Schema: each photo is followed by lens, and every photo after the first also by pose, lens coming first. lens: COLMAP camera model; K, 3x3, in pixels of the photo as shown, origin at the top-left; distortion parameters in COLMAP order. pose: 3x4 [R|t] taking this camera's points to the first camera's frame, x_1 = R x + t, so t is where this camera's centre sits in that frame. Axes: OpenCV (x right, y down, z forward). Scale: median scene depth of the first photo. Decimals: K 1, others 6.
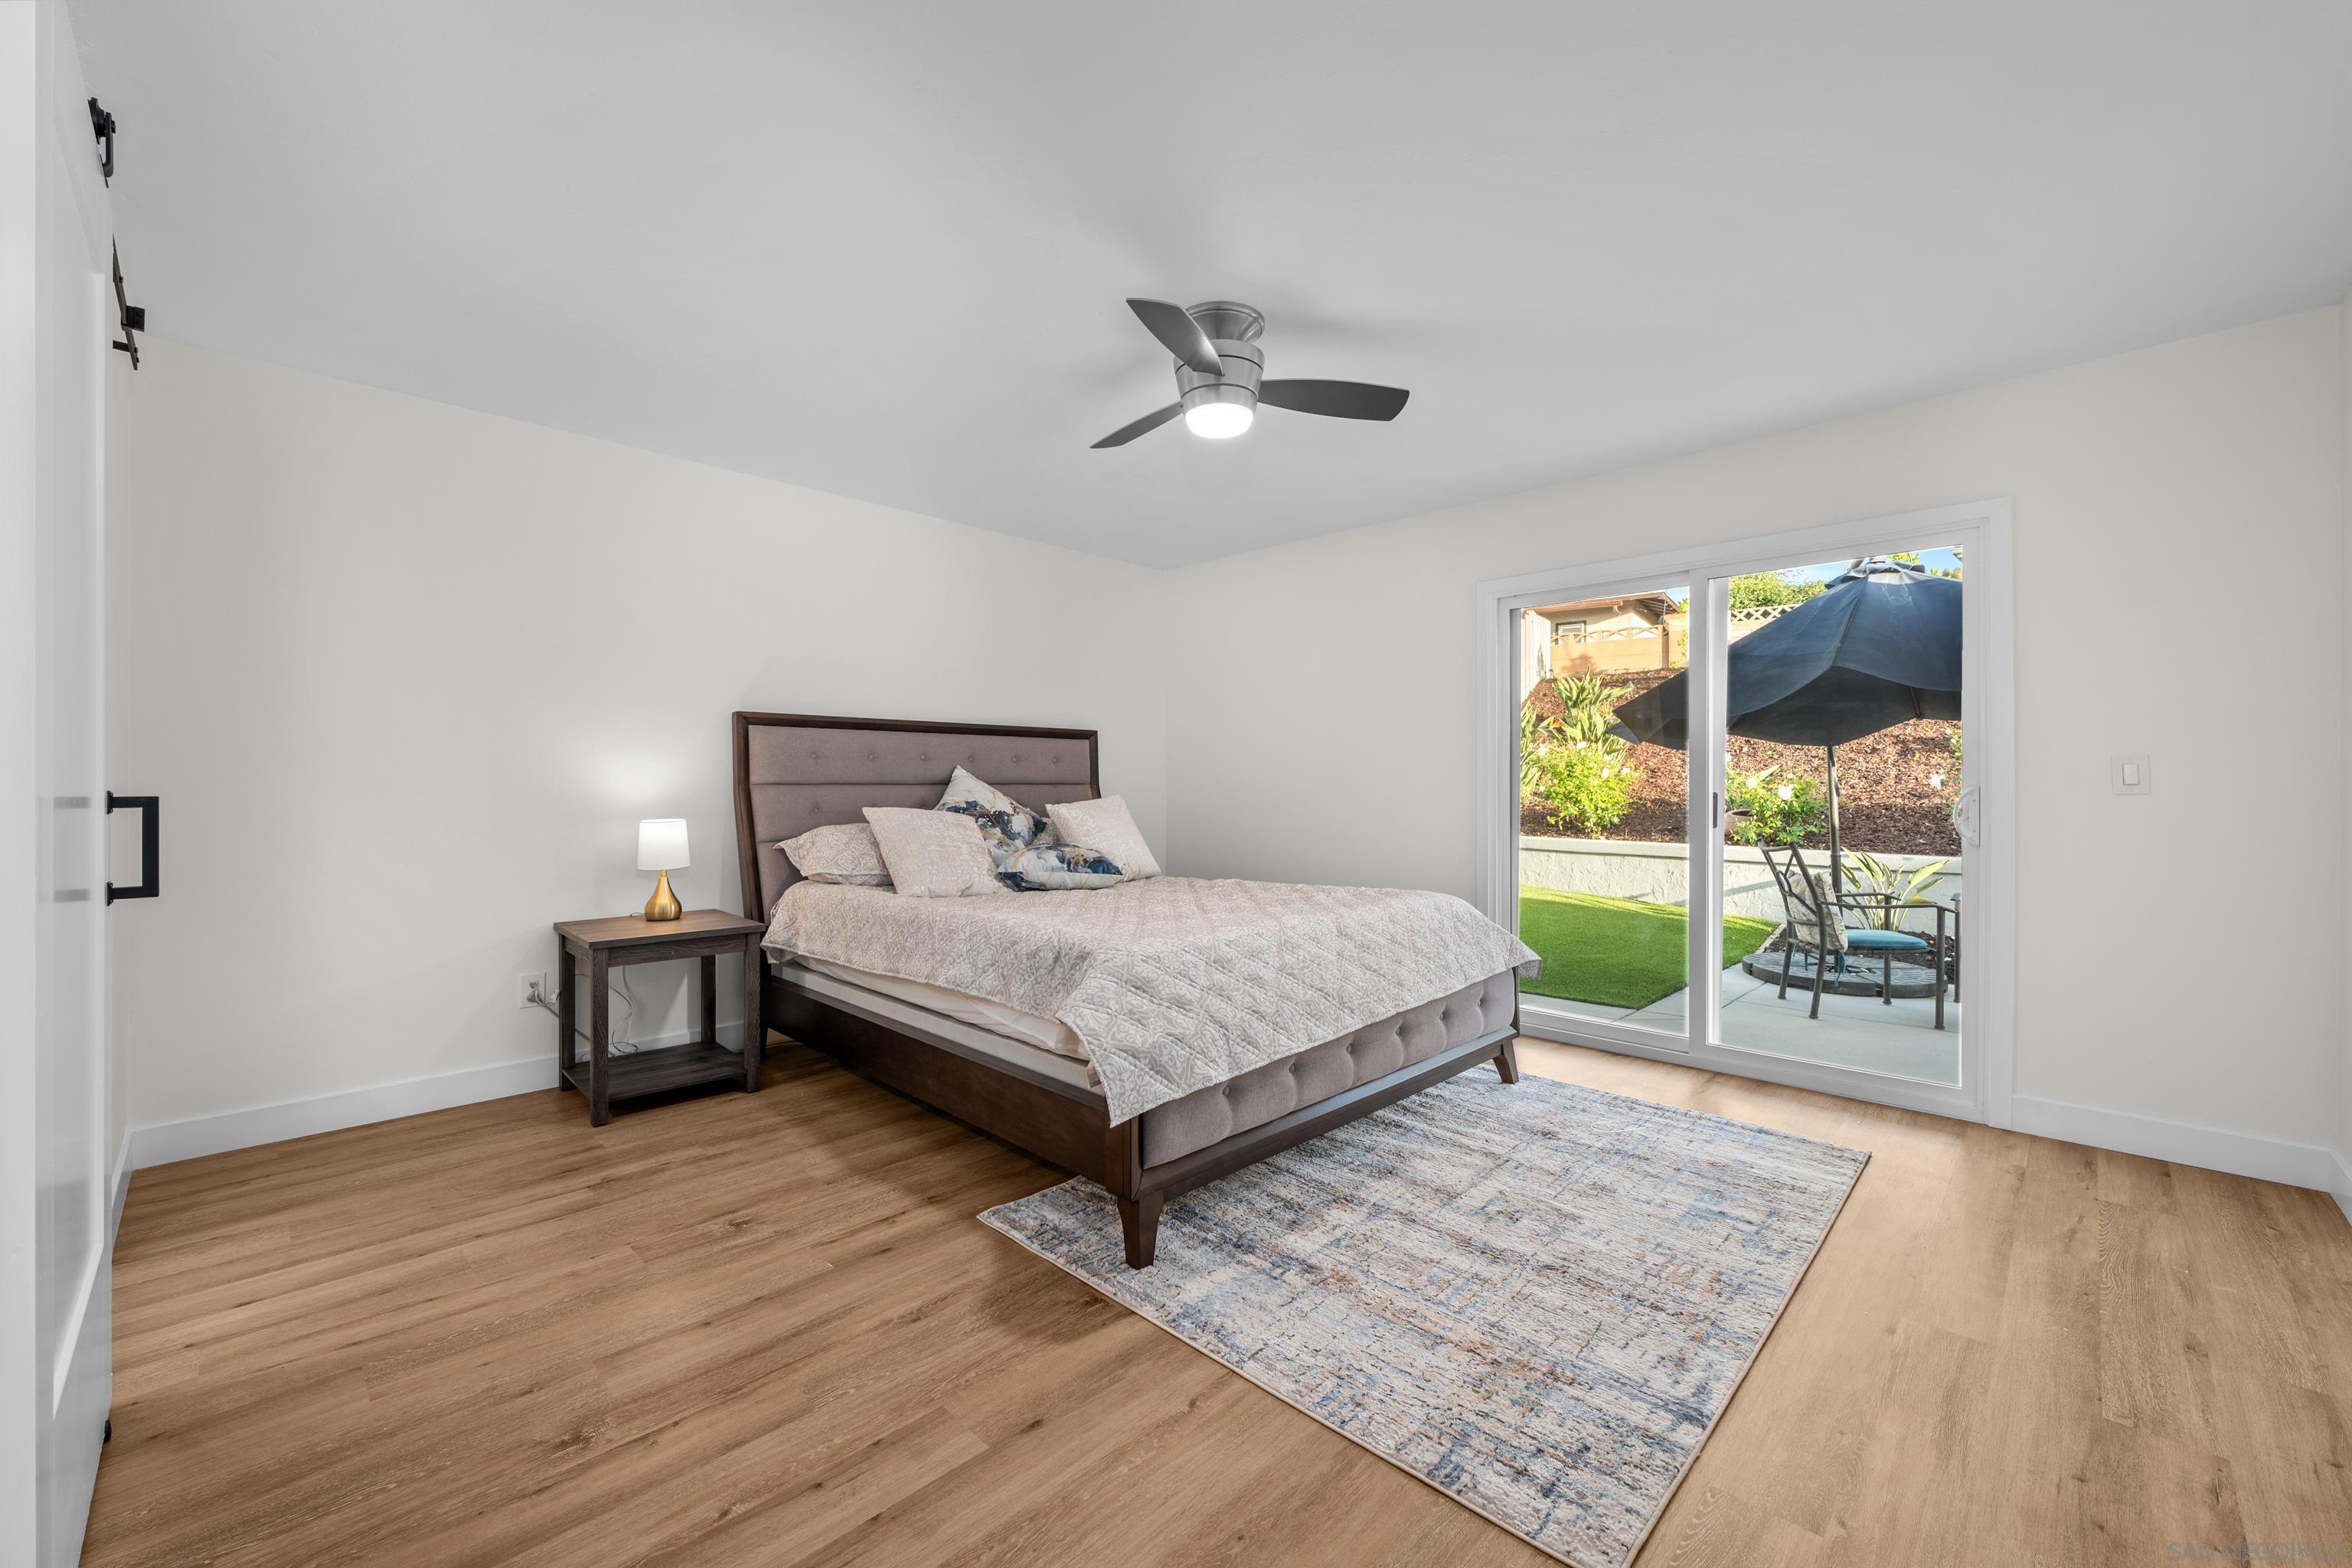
lens RADIAL K [[935.7, 0, 1174.3], [0, 935.7, 786.1], [0, 0, 1]] dist [0.001182, -0.000504]
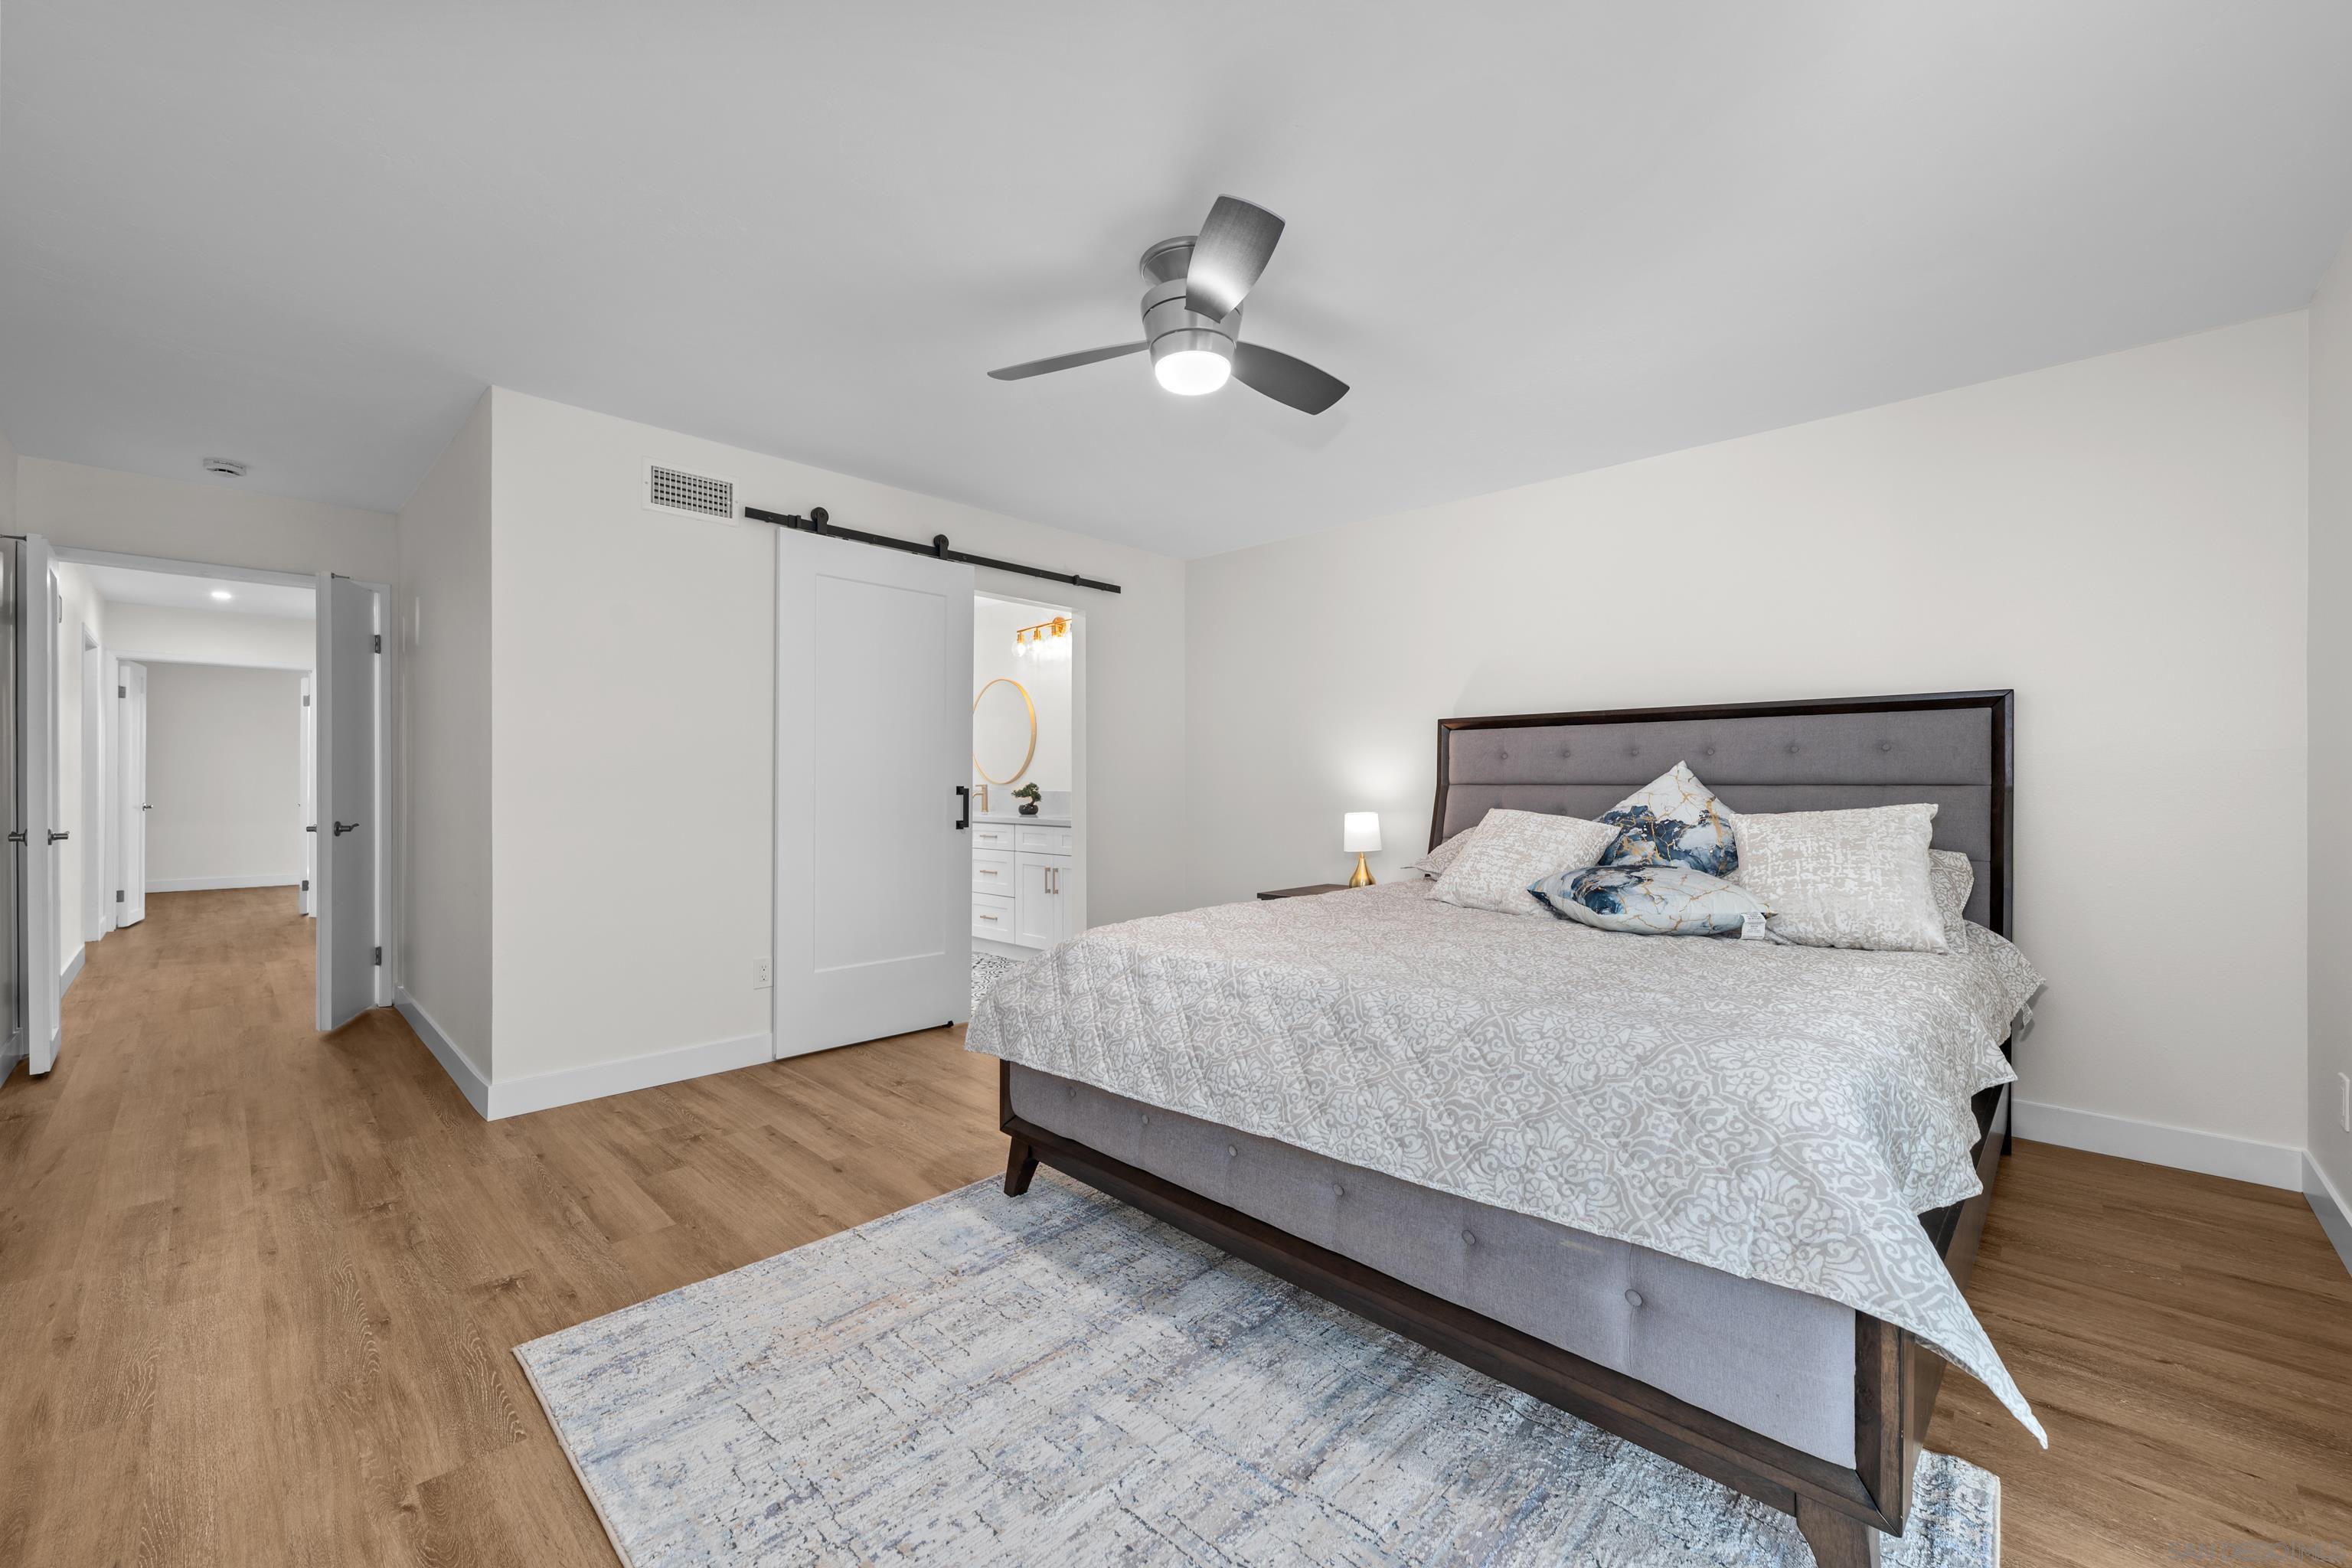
lens RADIAL K [[935.7, 0, 1175.2], [0, 935.7, 780.4], [0, 0, 1]] dist [0.001182, -0.000504]
pose [[0.002905, -0.003893, -0.999988, 1.086809], [-0.003885, 0.999985, -0.003904, -0.001858], [0.999988, 0.003896, 0.002890, 1.143526]]
